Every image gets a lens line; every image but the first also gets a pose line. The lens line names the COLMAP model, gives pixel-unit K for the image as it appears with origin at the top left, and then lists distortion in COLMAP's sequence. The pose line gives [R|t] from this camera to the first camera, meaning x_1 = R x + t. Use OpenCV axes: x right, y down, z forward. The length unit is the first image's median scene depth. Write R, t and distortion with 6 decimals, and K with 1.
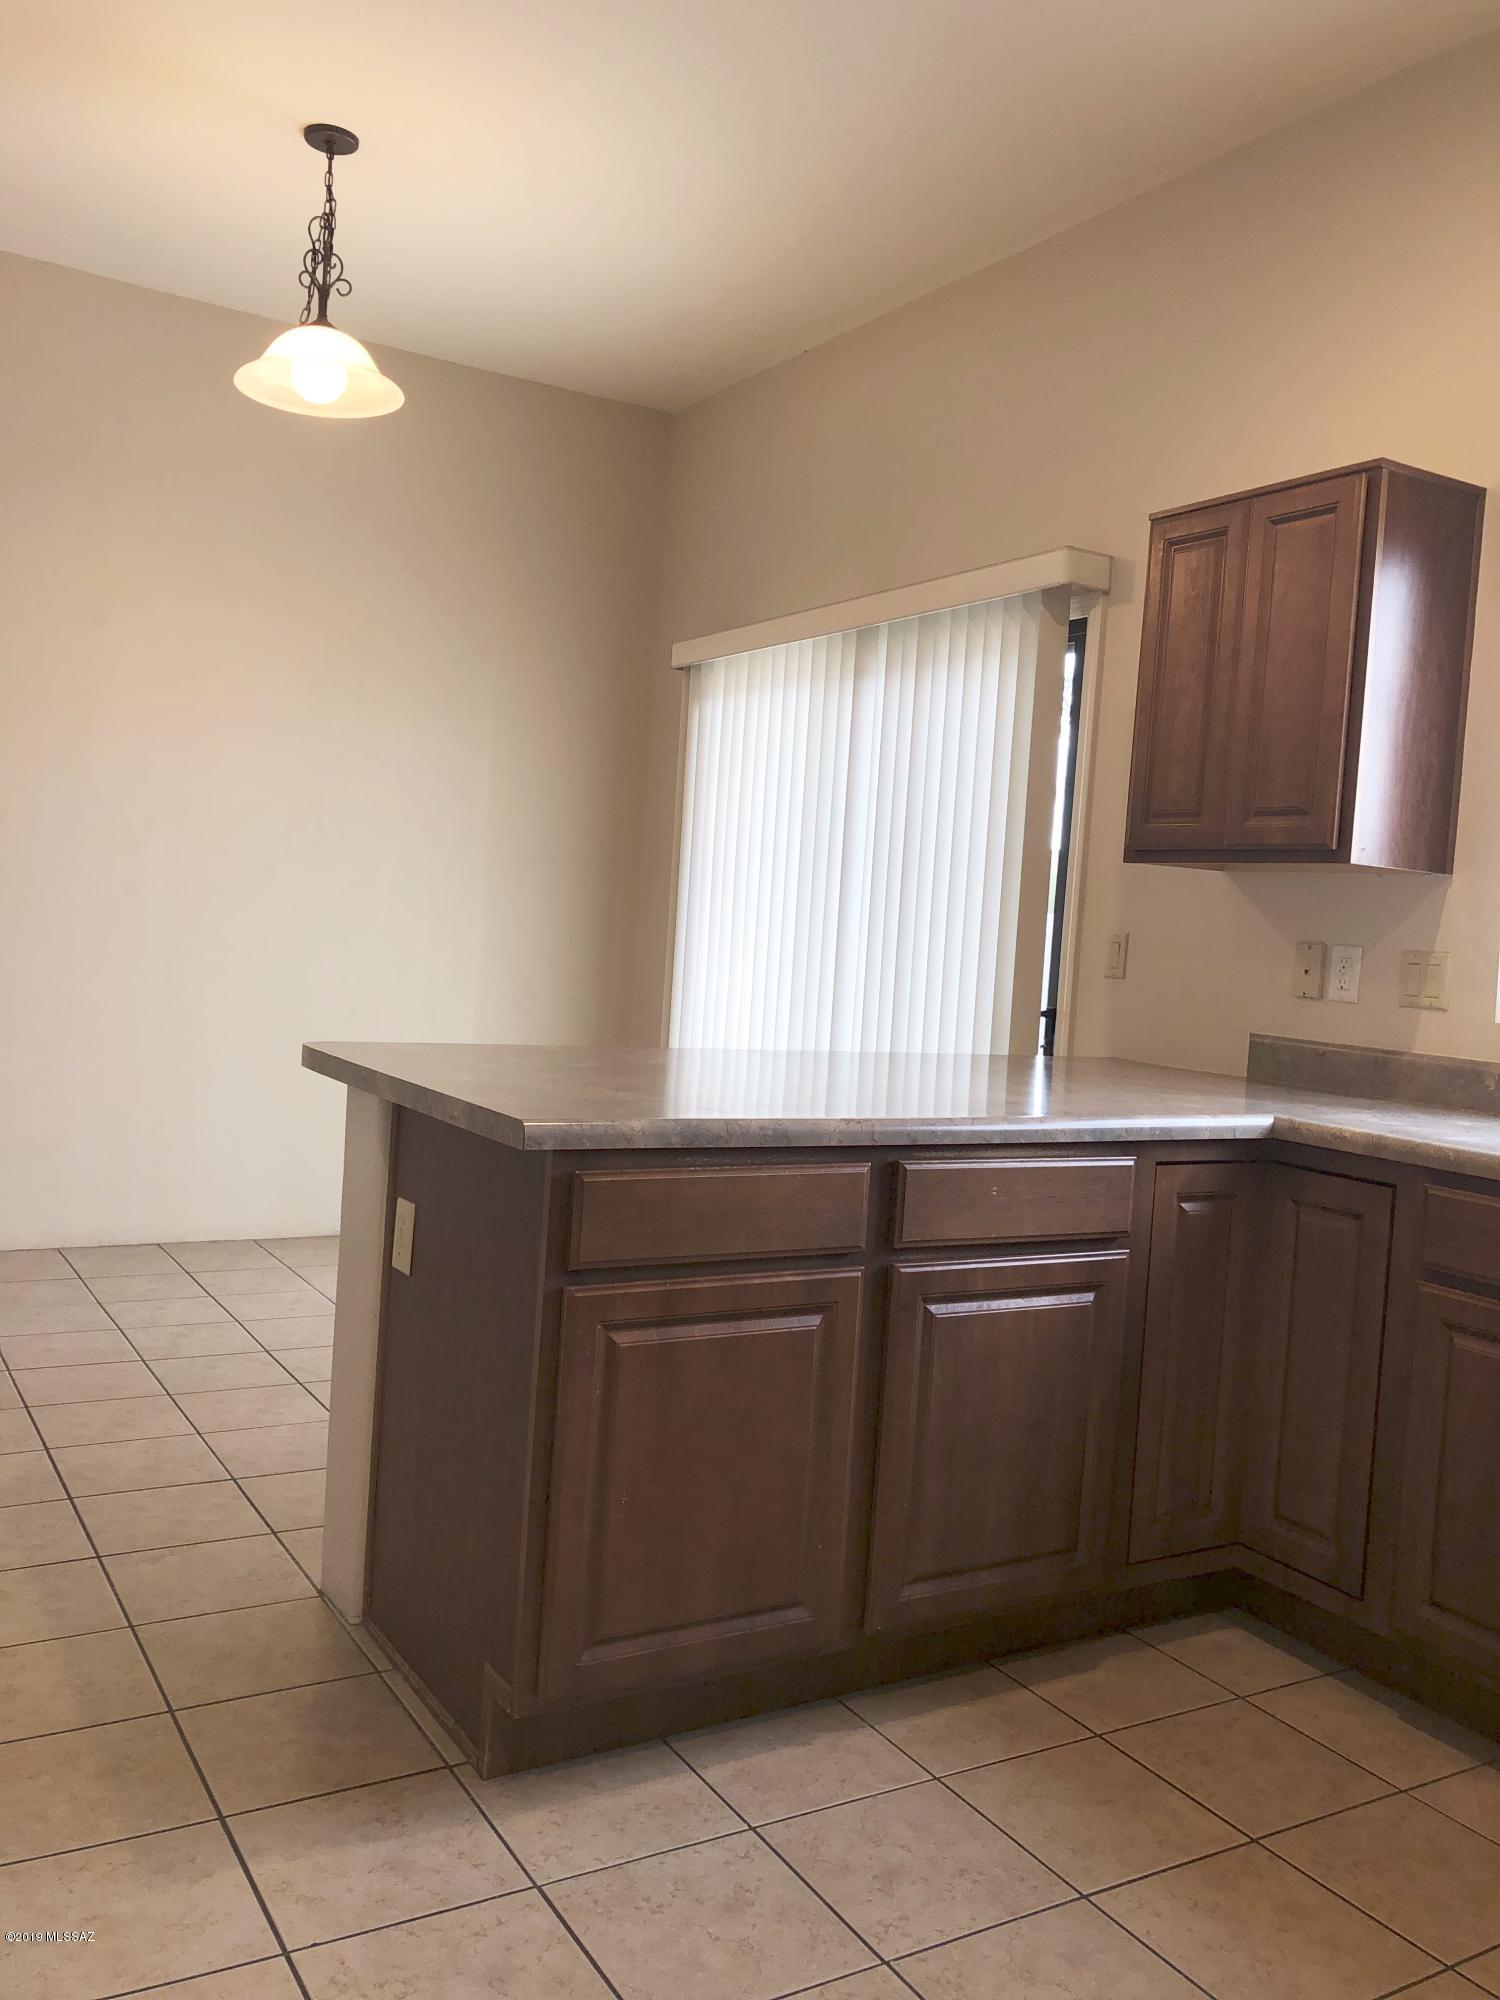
lens RADIAL K [[1650.6, 0, 757.7], [0, 1650.6, 983.8], [0, 0, 1]] dist [0.002847, 0.001930]
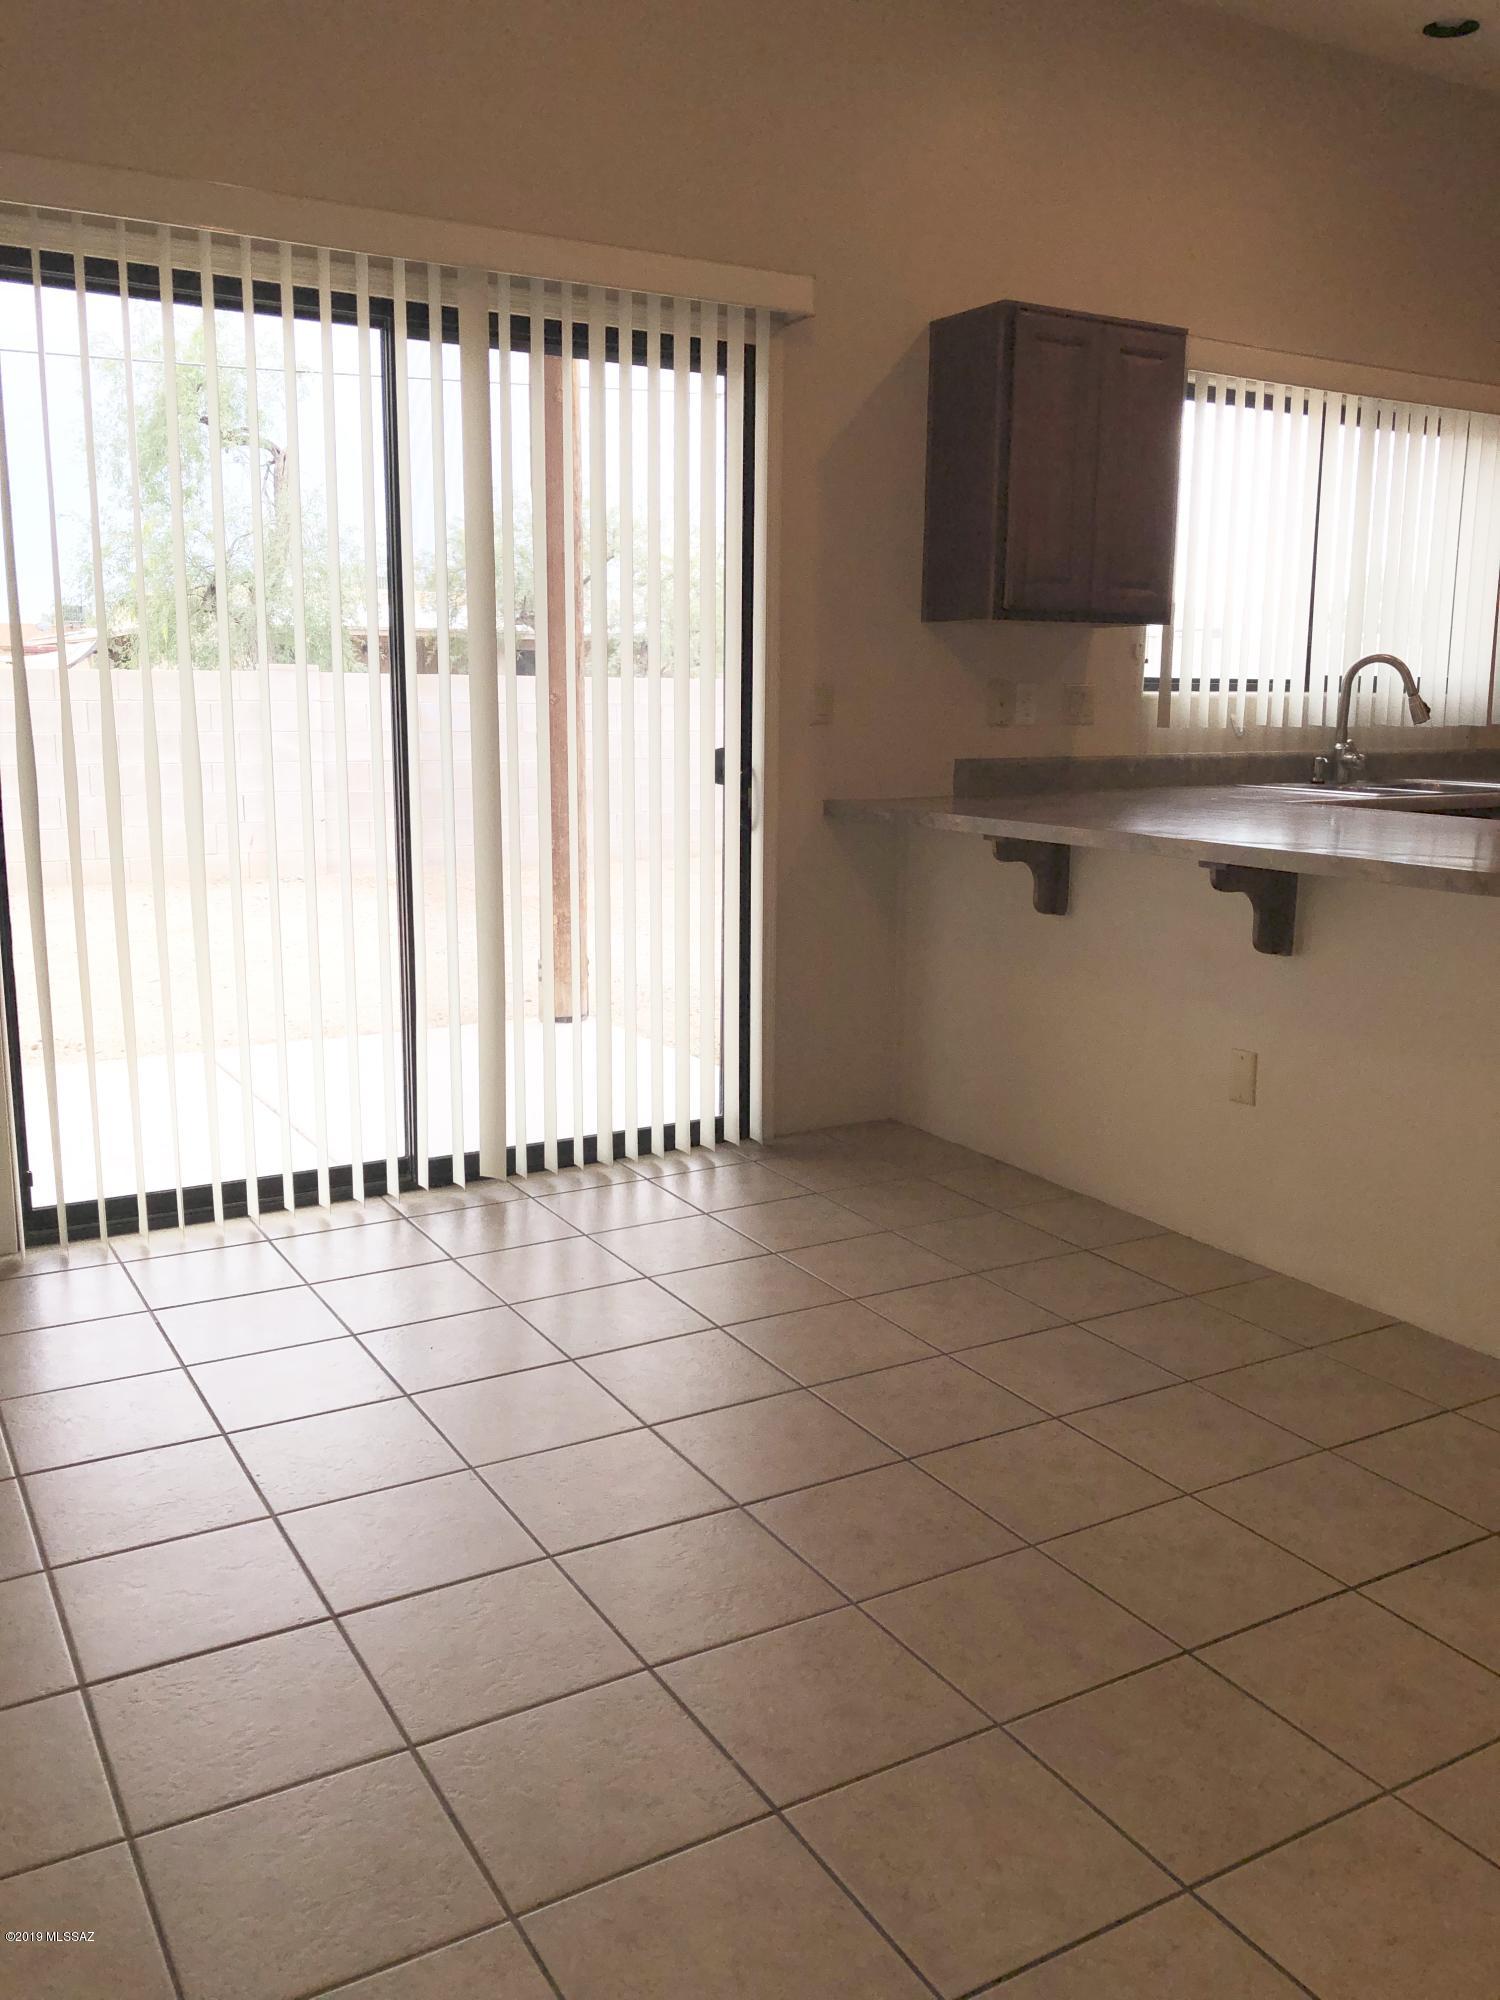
lens RADIAL K [[1645.3, 0, 774.3], [0, 1645.3, 984.2], [0, 0, 1]] dist [0.088384, -0.121015]
pose [[0.003675, -0.241964, 0.970278, -1.056283], [0.031599, 0.969828, 0.241732, -0.122715], [-0.999494, 0.029772, 0.011210, 1.264327]]
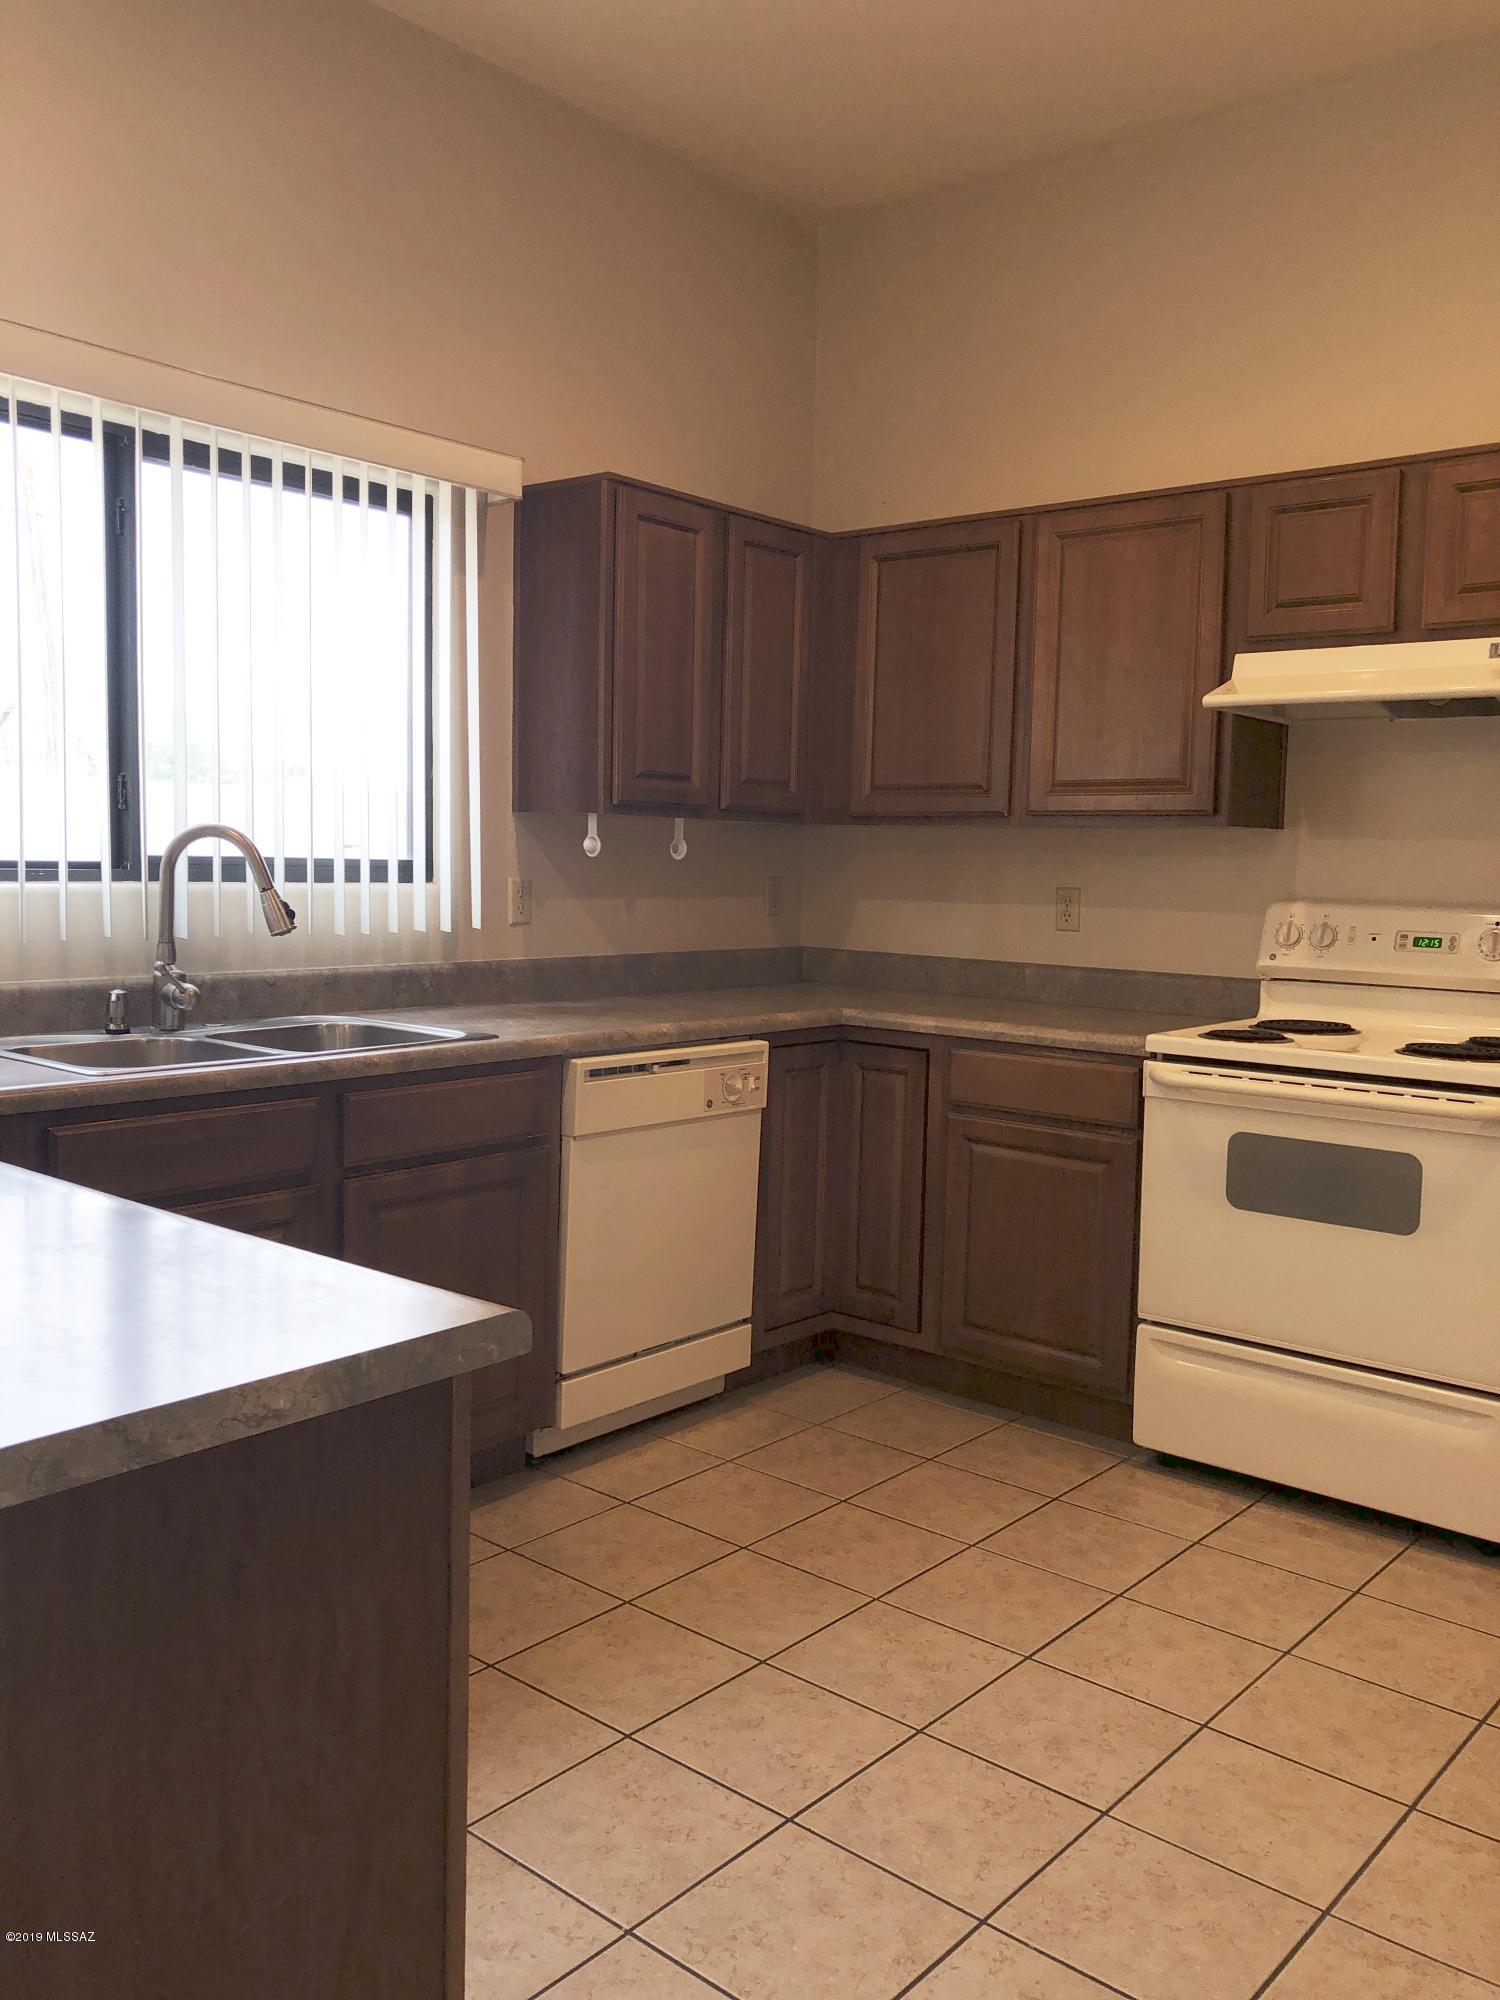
lens RADIAL K [[1650.6, 0, 757.7], [0, 1650.6, 983.8], [0, 0, 1]] dist [0.002847, 0.001930]
pose [[-0.317148, -0.147667, 0.936809, -0.485556], [-0.005909, 0.988092, 0.153751, -0.085956], [-0.948358, 0.043226, -0.314244, 0.718741]]
